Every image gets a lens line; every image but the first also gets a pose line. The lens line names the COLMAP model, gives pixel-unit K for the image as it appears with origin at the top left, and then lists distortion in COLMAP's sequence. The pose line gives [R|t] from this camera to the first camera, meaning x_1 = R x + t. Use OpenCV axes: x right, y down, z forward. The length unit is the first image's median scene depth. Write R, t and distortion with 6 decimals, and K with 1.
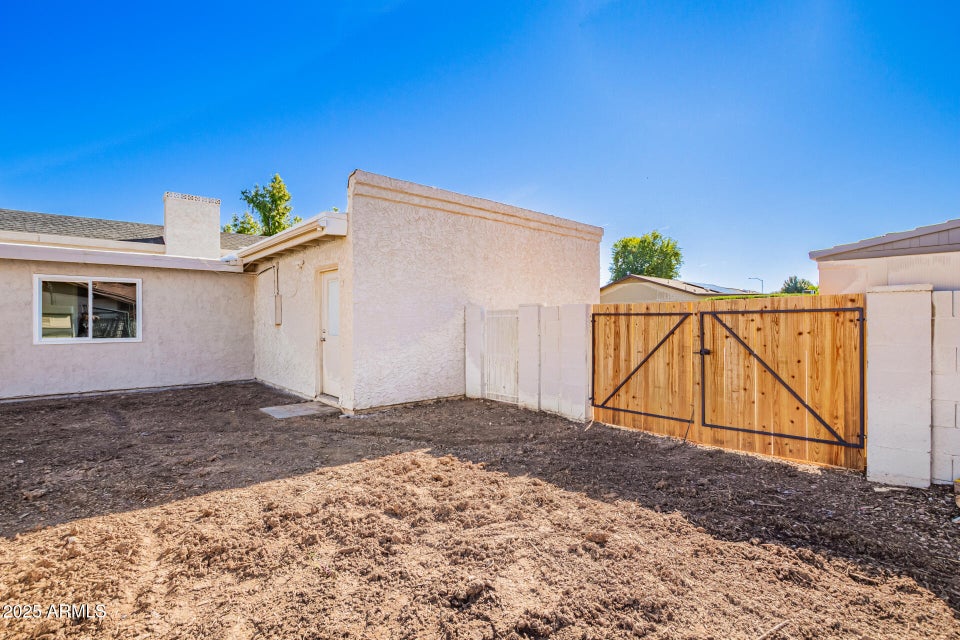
lens RADIAL K [[448.0, 0, 483.2], [0, 448.0, 318.7], [0, 0, 1]] dist [0.017315, -0.009035]
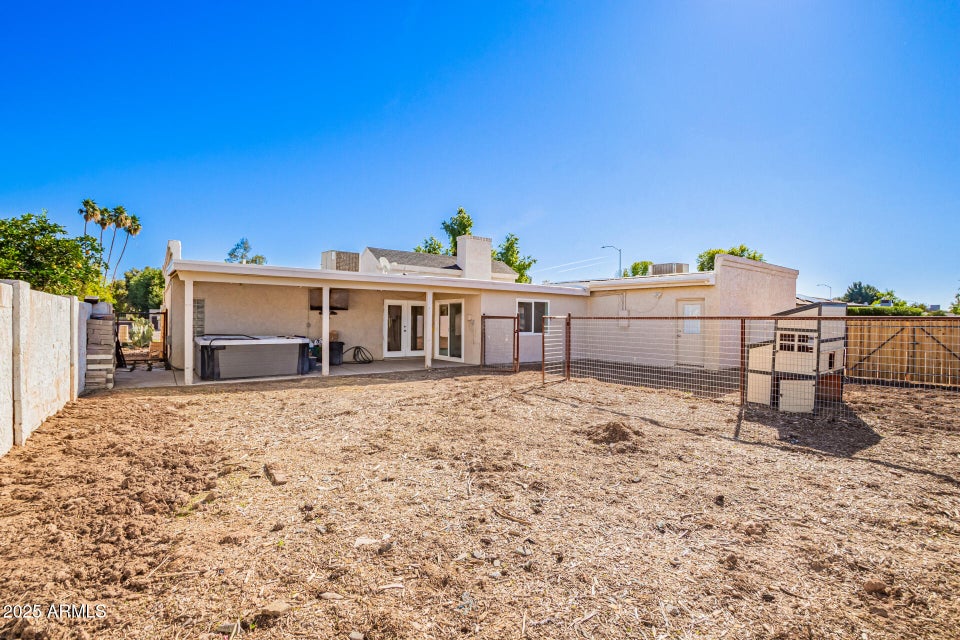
lens RADIAL K [[448.0, 0, 483.2], [0, 448.0, 318.7], [0, 0, 1]] dist [0.017315, -0.009035]
pose [[0.996864, 0.017883, -0.077087, -0.778503], [-0.017787, 0.999840, 0.001938, -0.008253], [0.077109, -0.000560, 0.997022, -0.758003]]
